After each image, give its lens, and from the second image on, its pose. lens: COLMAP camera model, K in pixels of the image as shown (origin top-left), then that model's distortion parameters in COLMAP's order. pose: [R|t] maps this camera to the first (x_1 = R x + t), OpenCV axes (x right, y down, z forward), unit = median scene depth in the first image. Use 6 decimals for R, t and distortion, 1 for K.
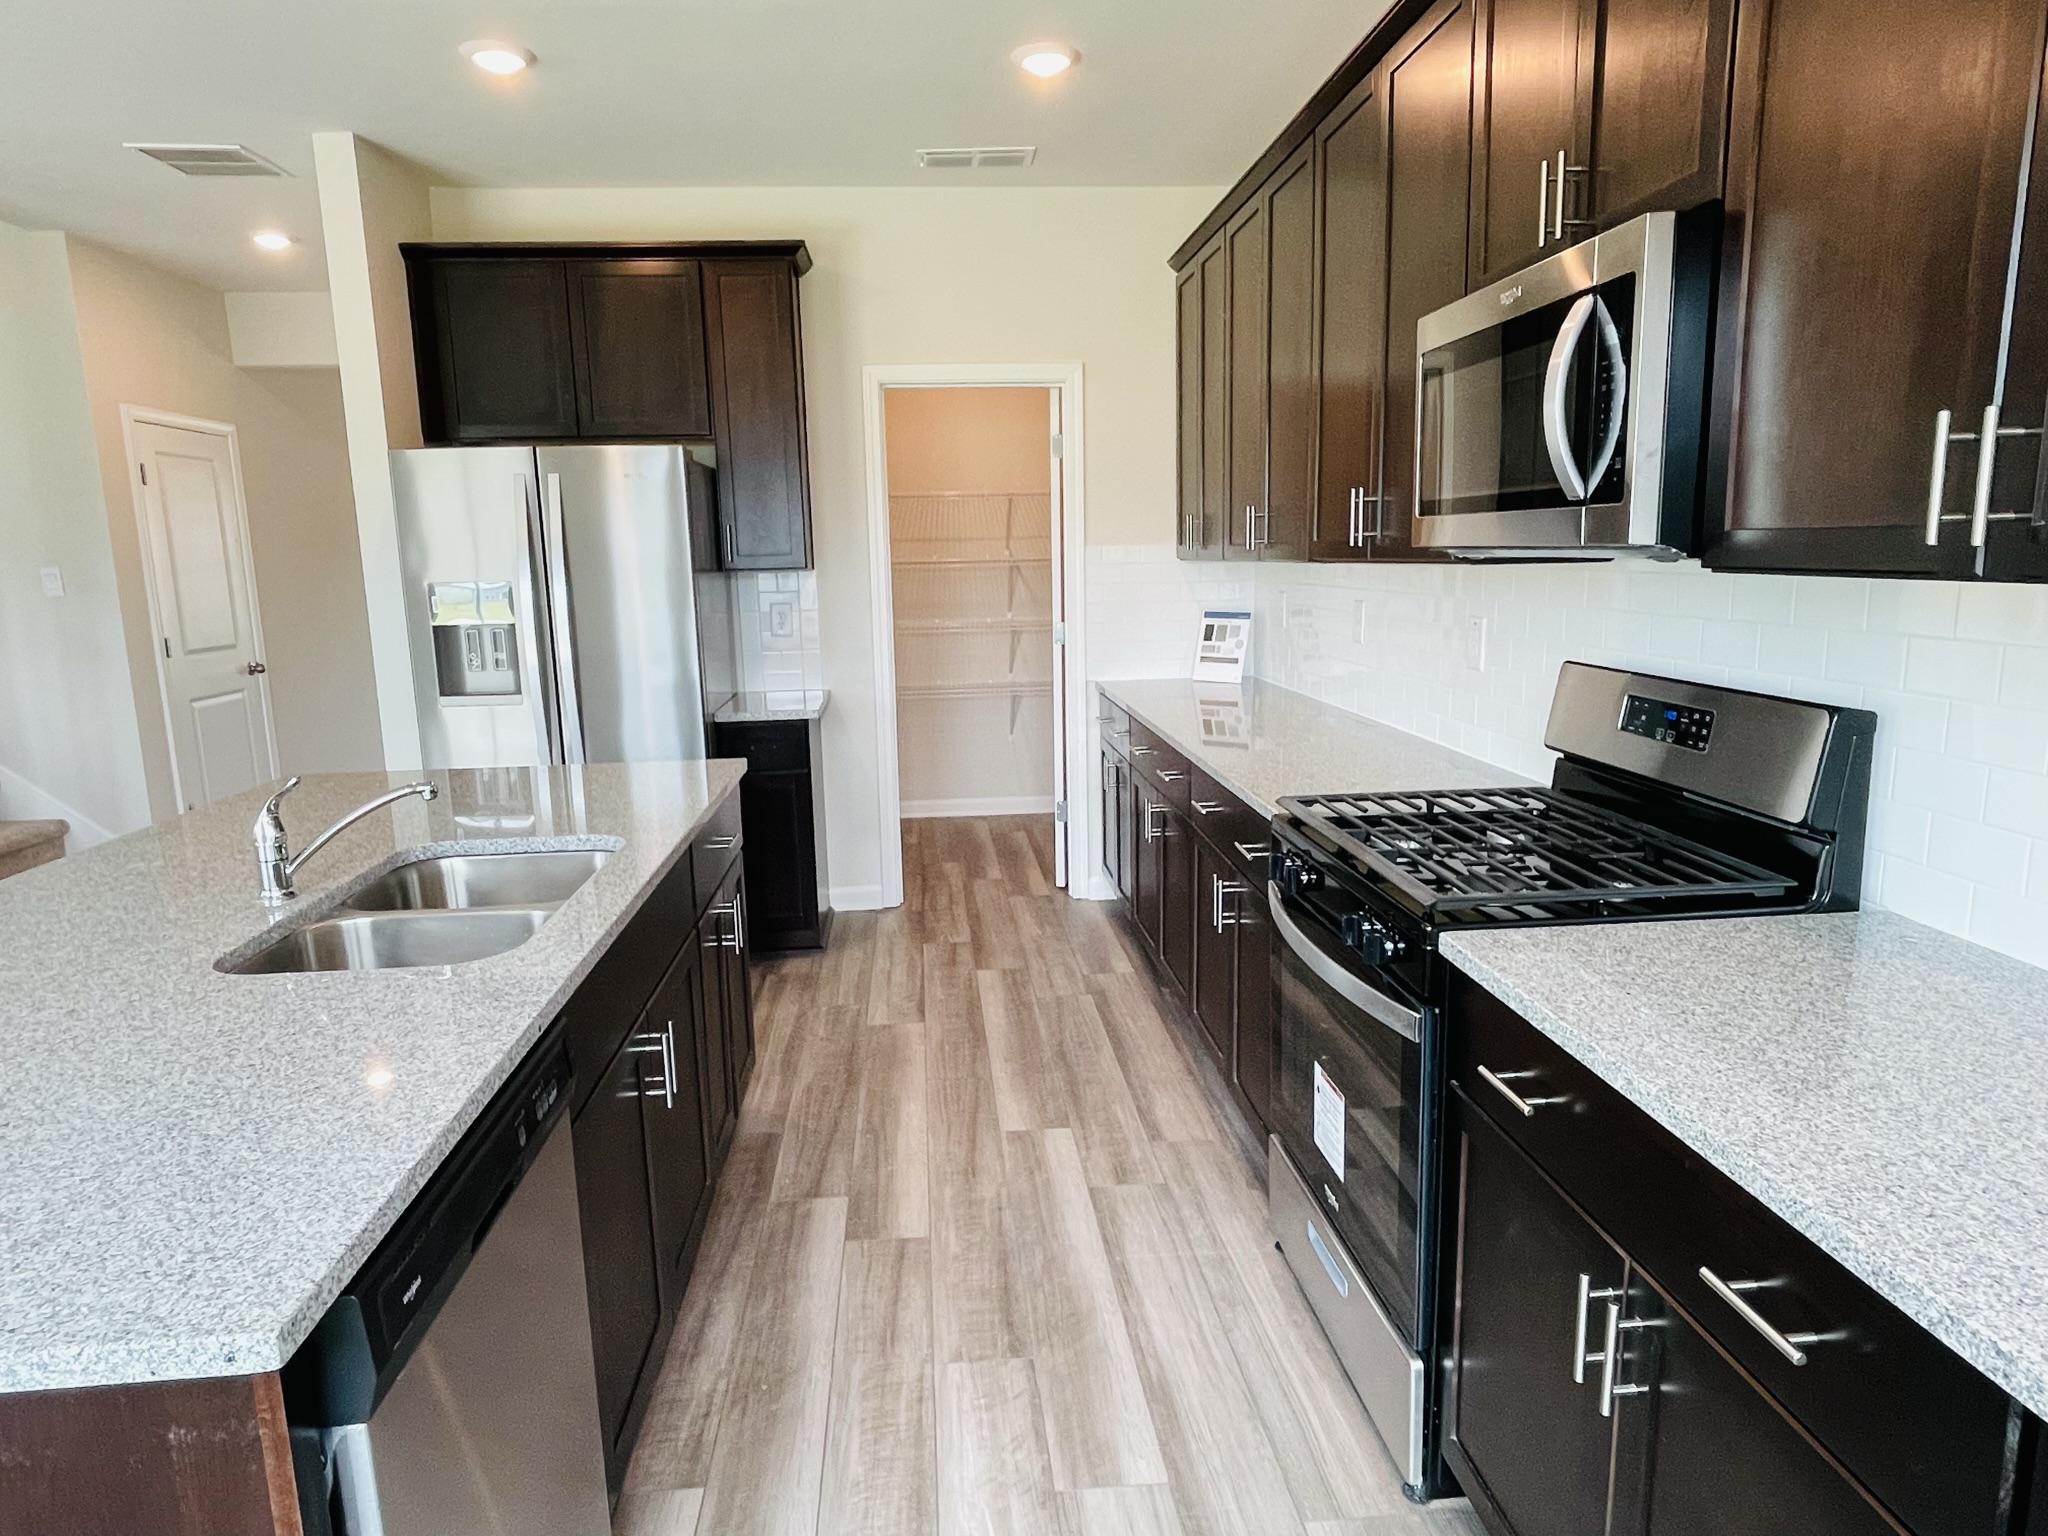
lens RADIAL K [[1266.1, 0, 1018.1], [0, 1266.1, 777.2], [0, 0, 1]] dist [0.002436, -0.000440]
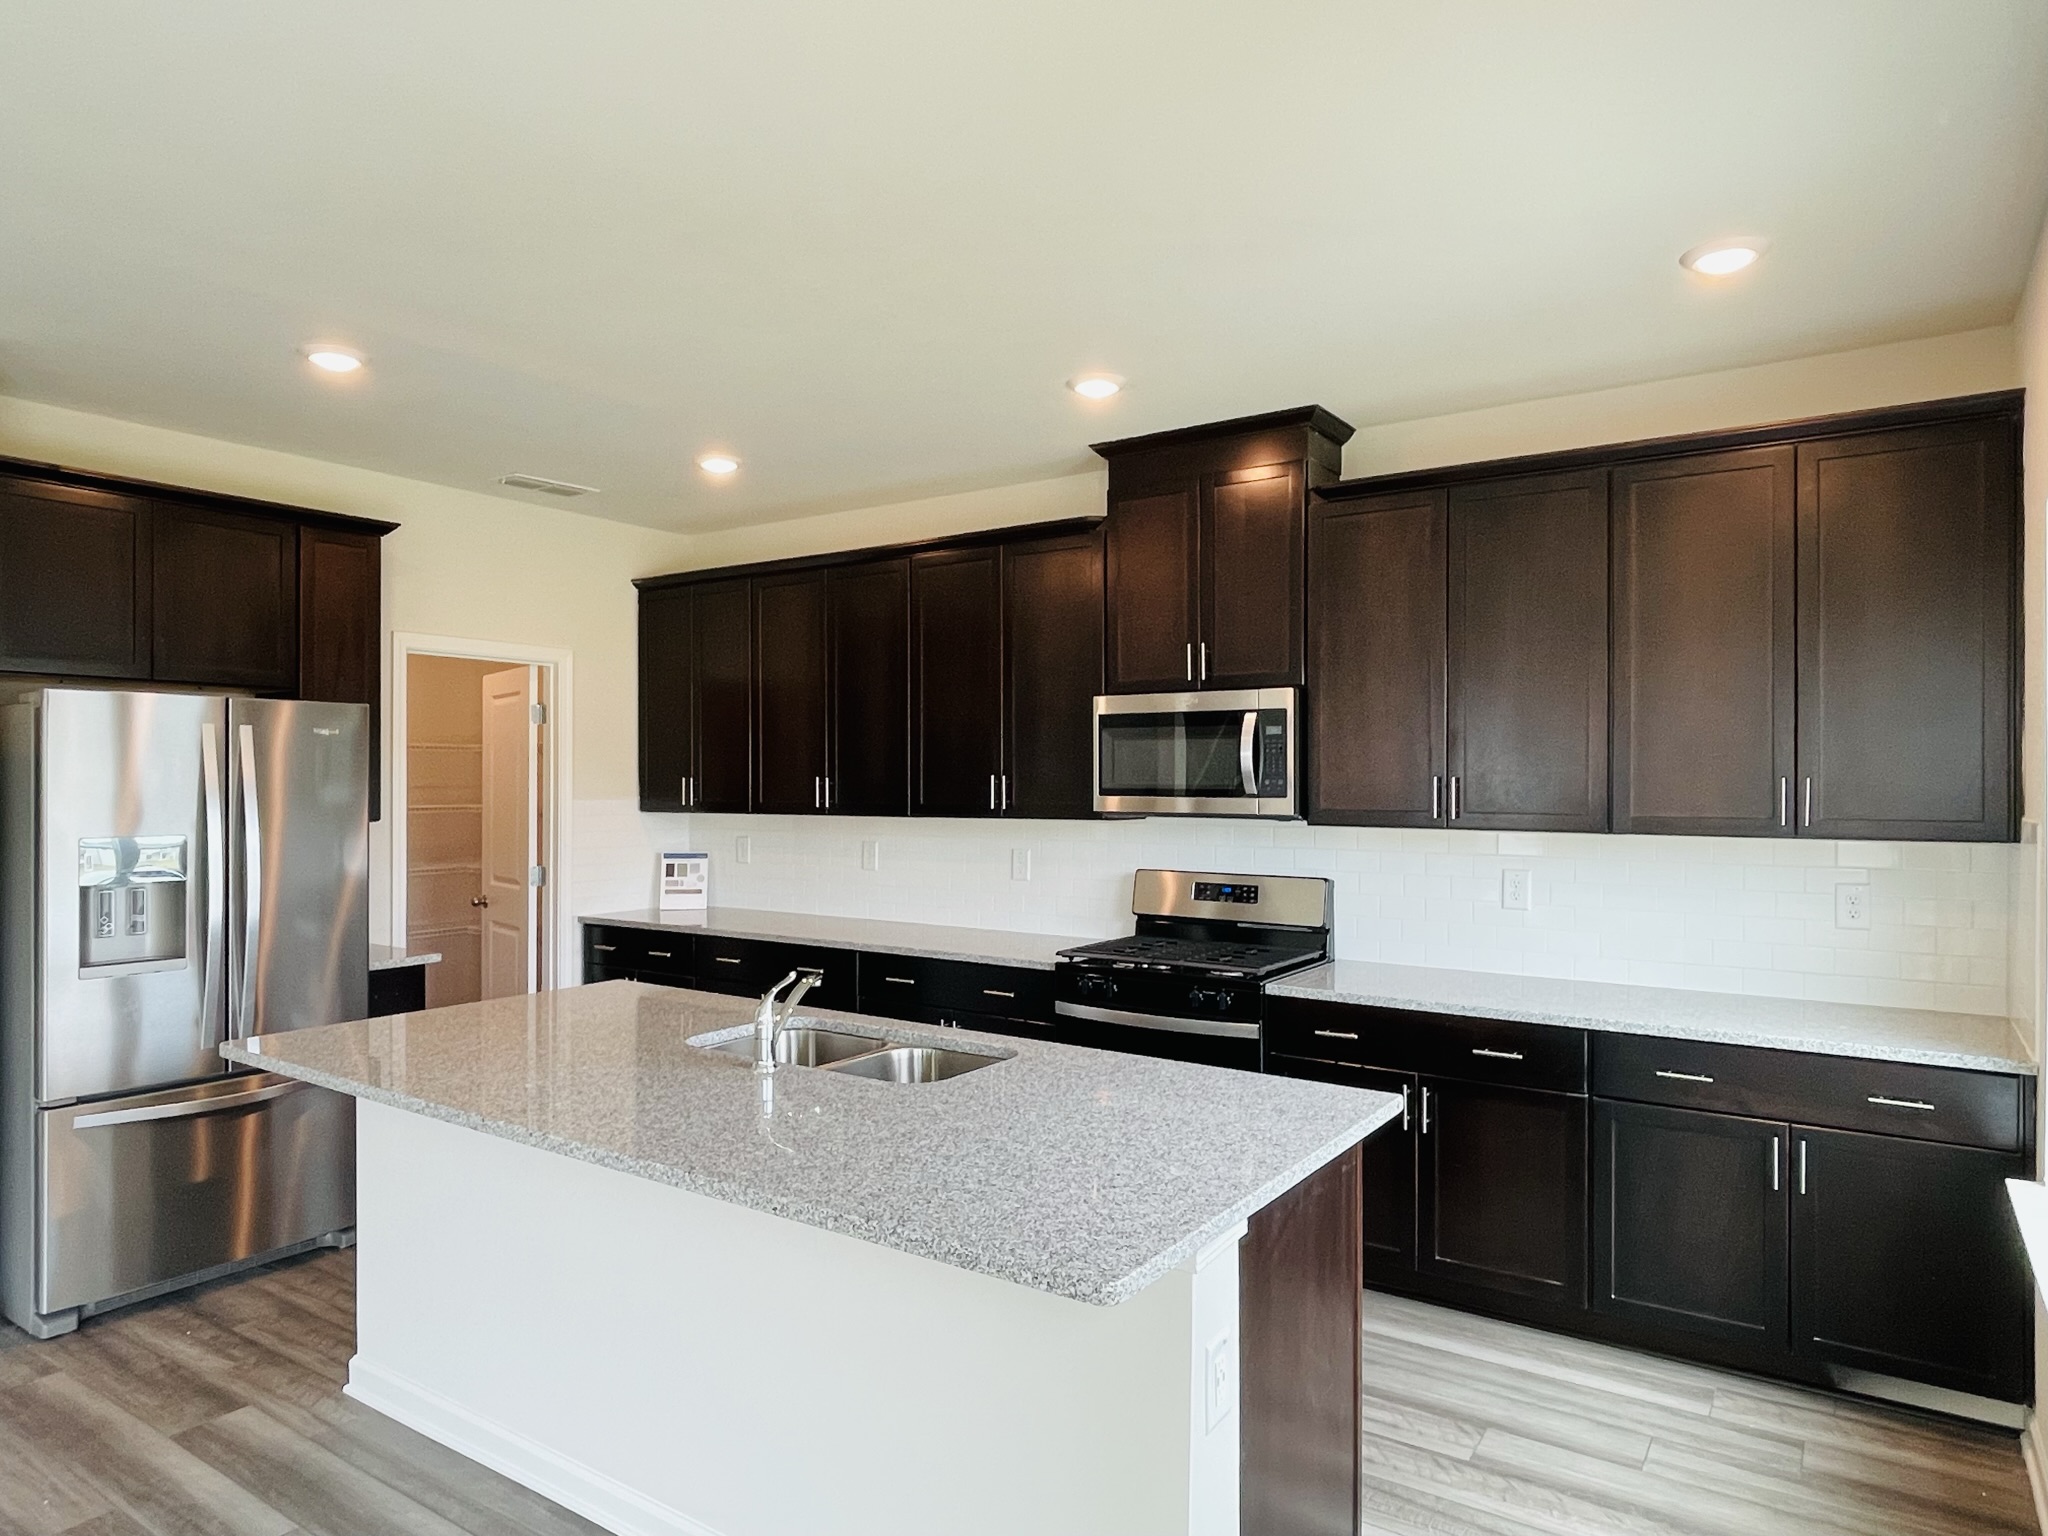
lens RADIAL K [[1266.1, 0, 1017.1], [0, 1266.1, 772.7], [0, 0, 1]] dist [0.002436, -0.000440]
pose [[0.618510, 0.030580, 0.785182, -0.696753], [0.122633, 0.983242, -0.134896, 0.001137], [-0.776149, 0.179724, 0.604394, -0.035030]]
